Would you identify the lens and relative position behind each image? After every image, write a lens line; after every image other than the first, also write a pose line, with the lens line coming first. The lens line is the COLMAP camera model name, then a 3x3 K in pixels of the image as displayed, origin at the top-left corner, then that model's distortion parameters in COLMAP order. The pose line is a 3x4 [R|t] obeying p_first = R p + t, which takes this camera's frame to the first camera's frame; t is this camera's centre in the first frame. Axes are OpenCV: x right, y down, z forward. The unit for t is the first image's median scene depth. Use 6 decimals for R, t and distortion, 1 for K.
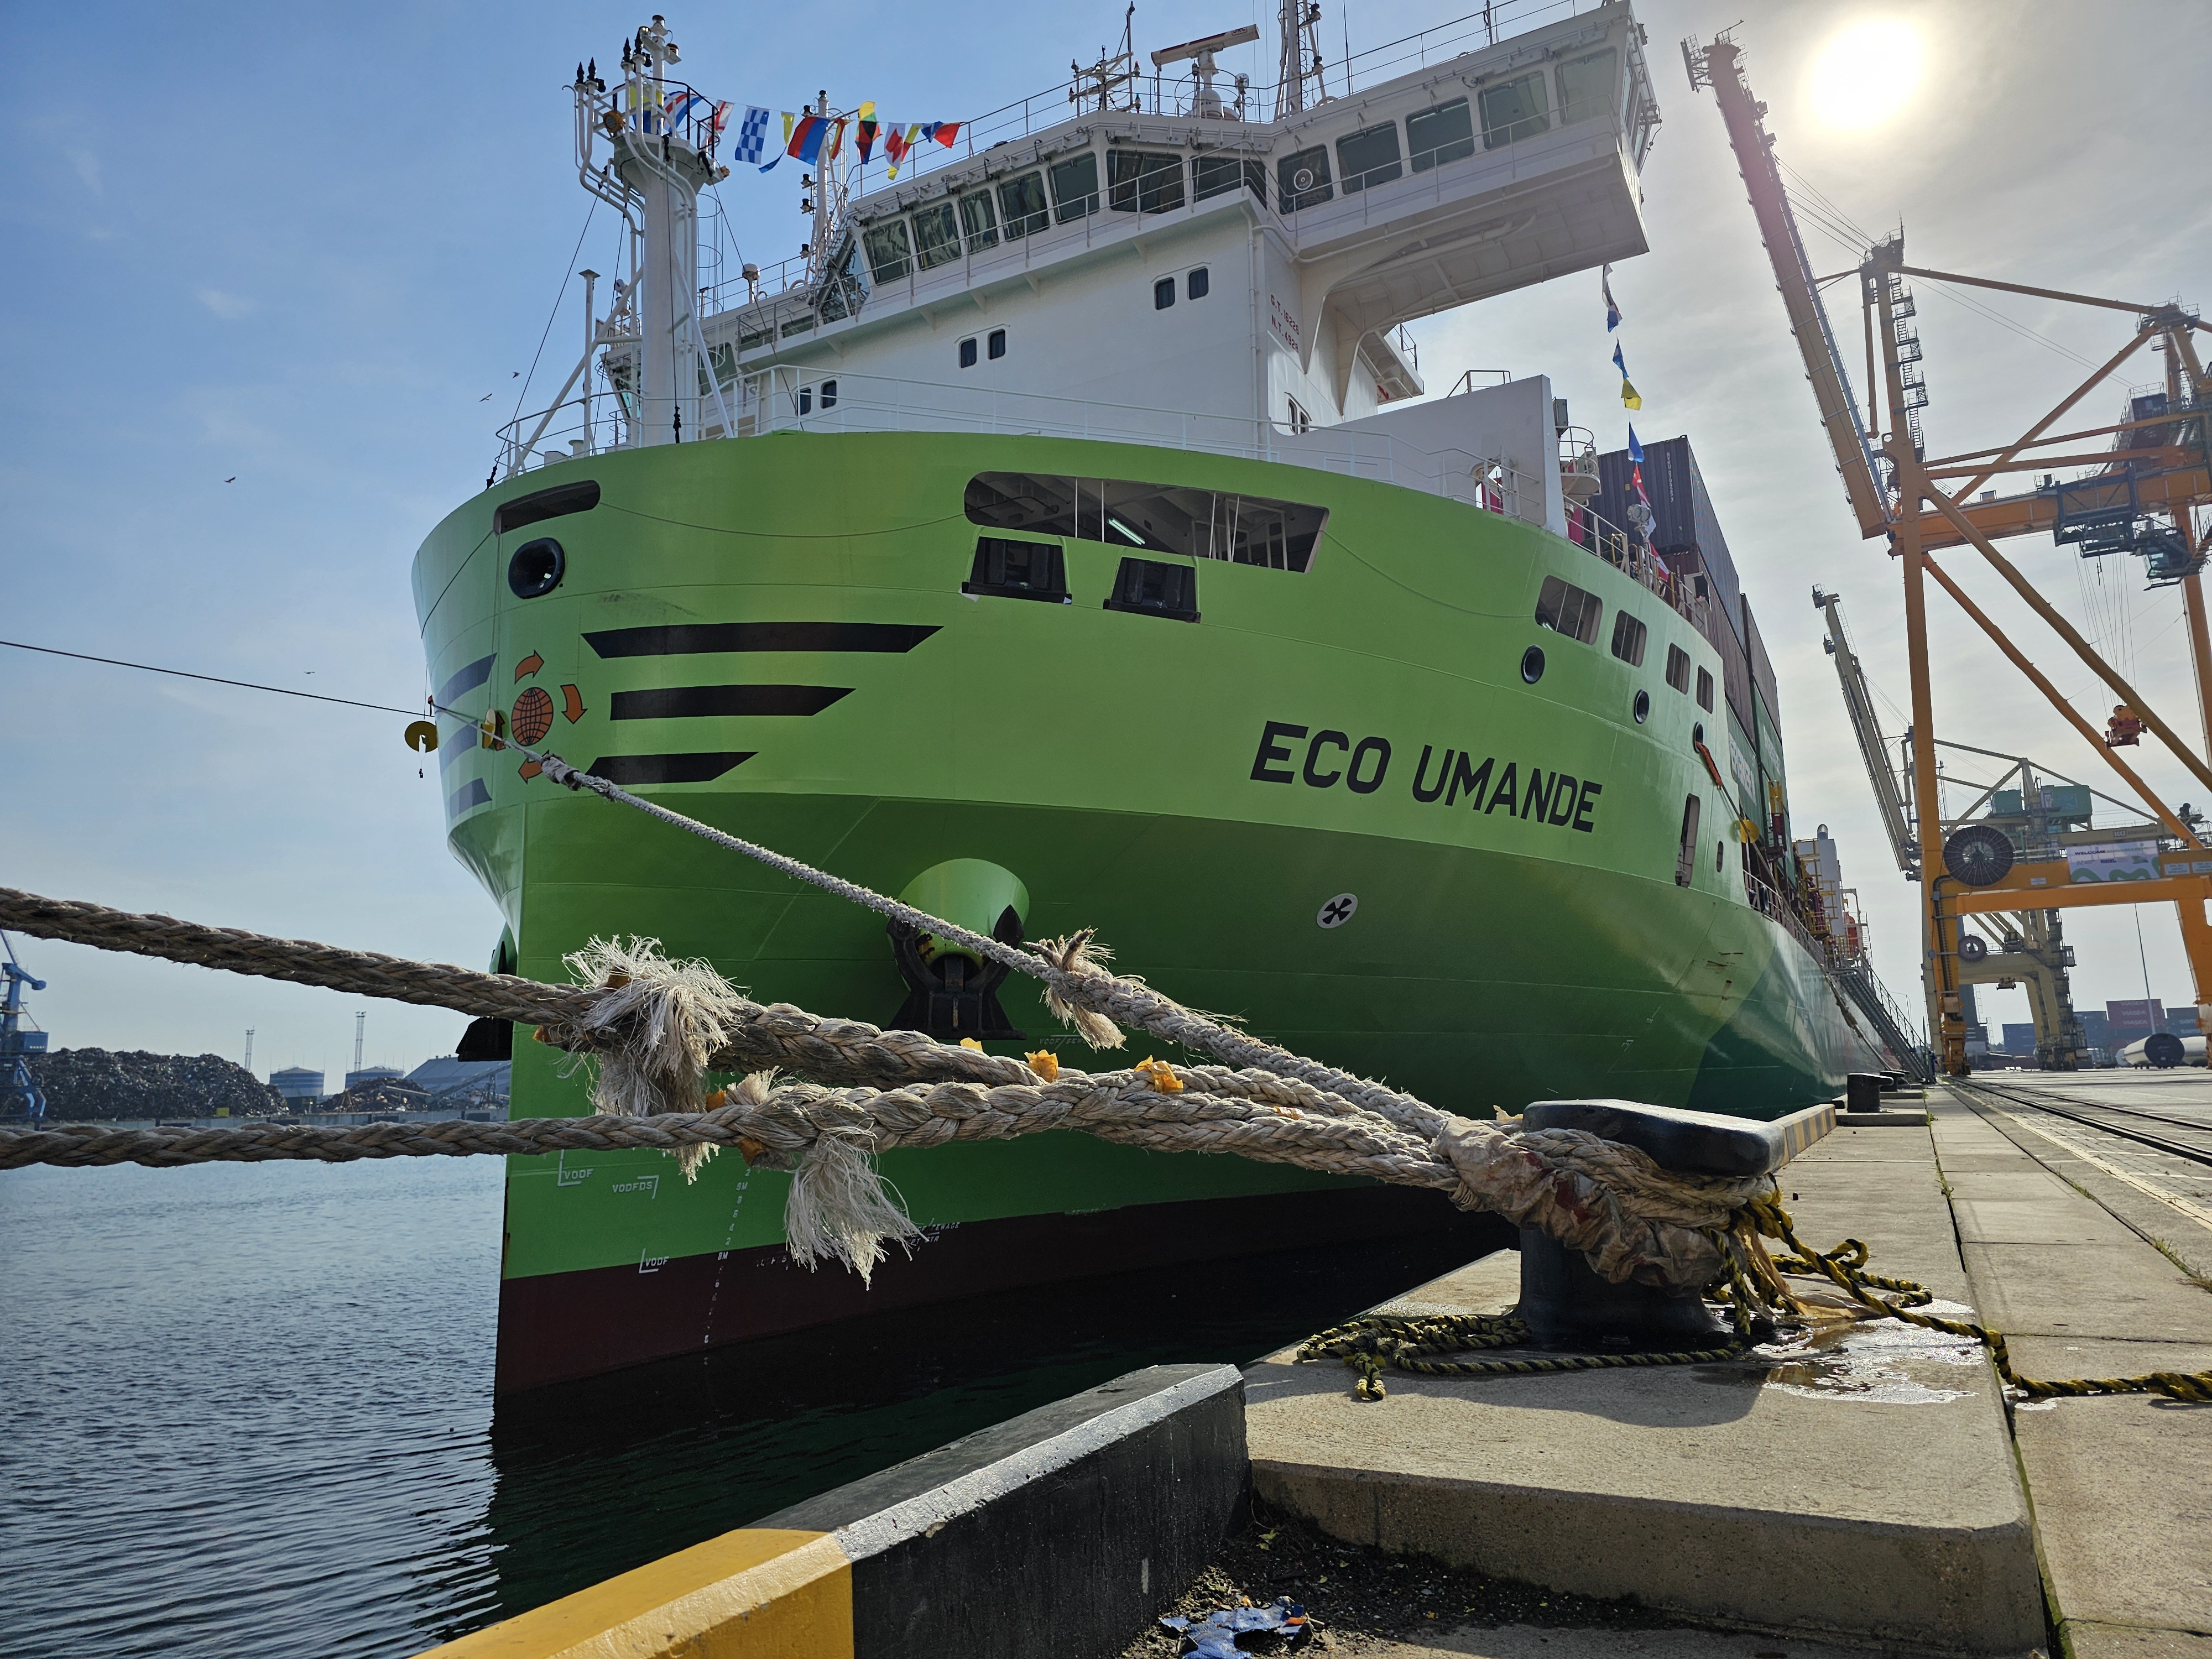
lens RADIAL K [[1484.6, 0, 1095.1], [0, 1484.6, 838.8], [0, 0, 1]] dist [0.053049, -0.047483]
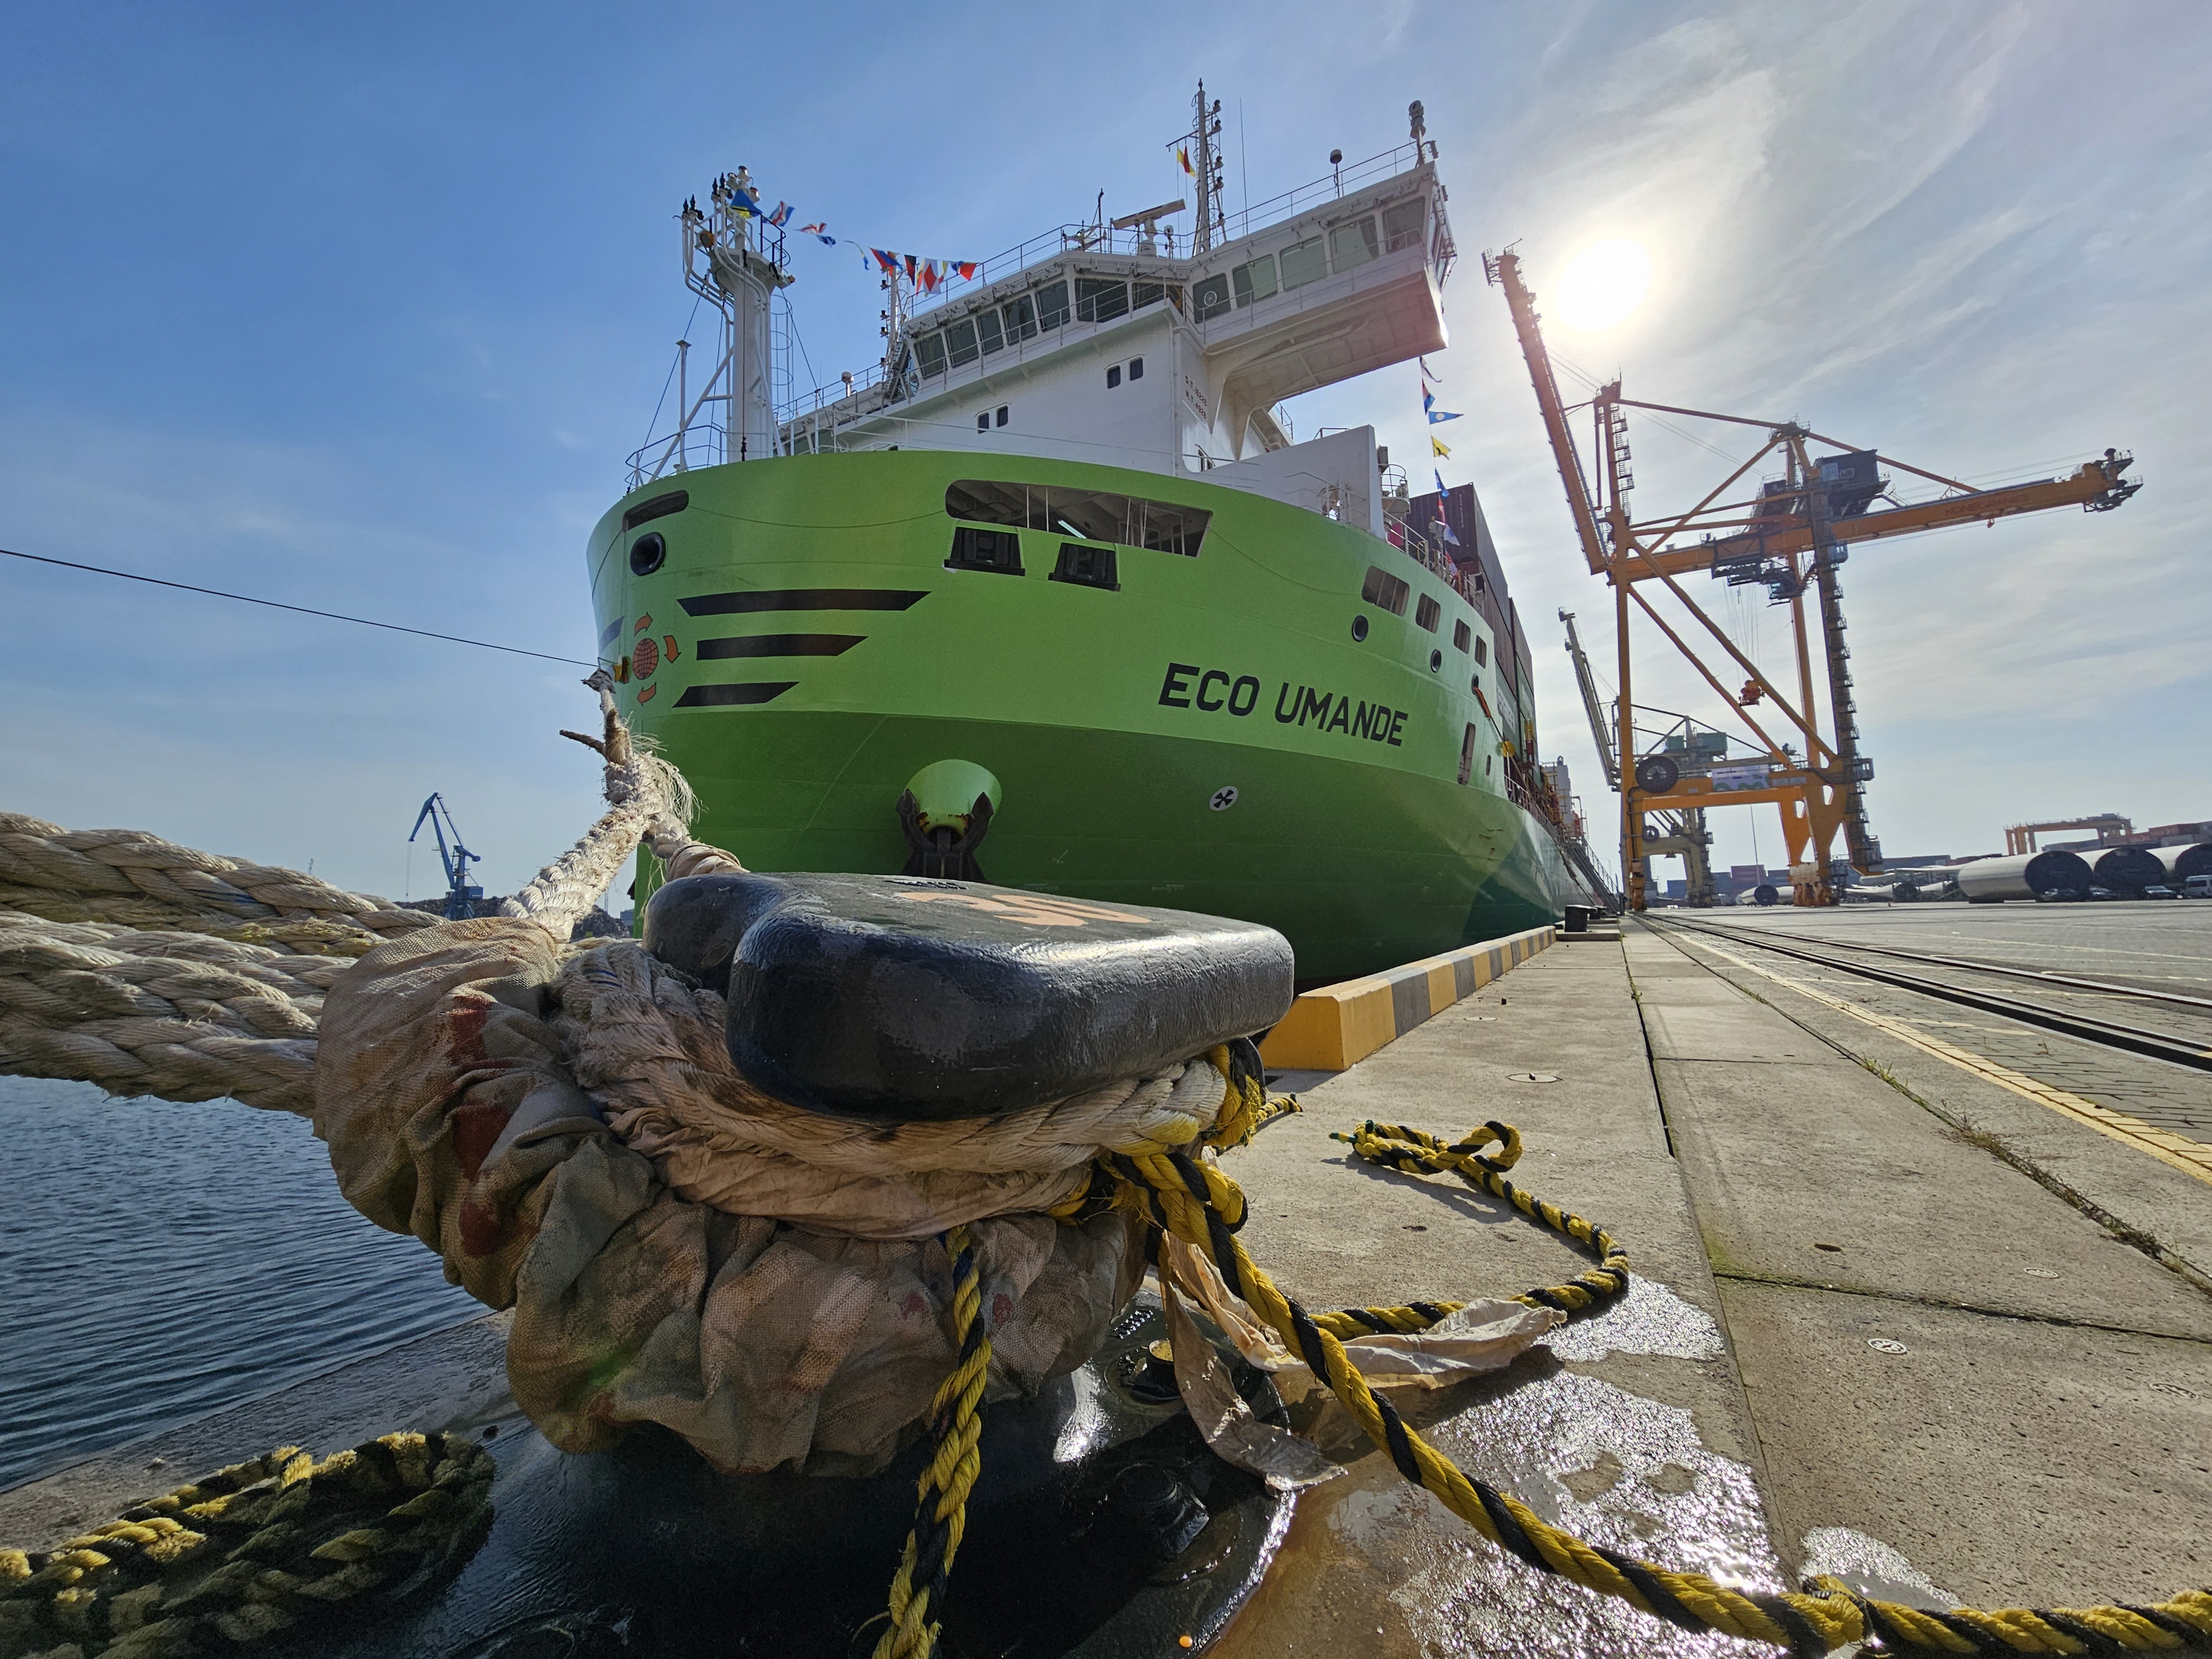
lens RADIAL K [[904.8, 0, 1106.0], [0, 904.8, 829.5], [0, 0, 1]] dist [-0.002008, 0.000605]
pose [[0.999896, -0.002257, -0.014219, 0.049314], [0.003171, 0.997908, 0.064579, 0.017674], [0.014044, -0.064617, 0.997811, 0.089851]]
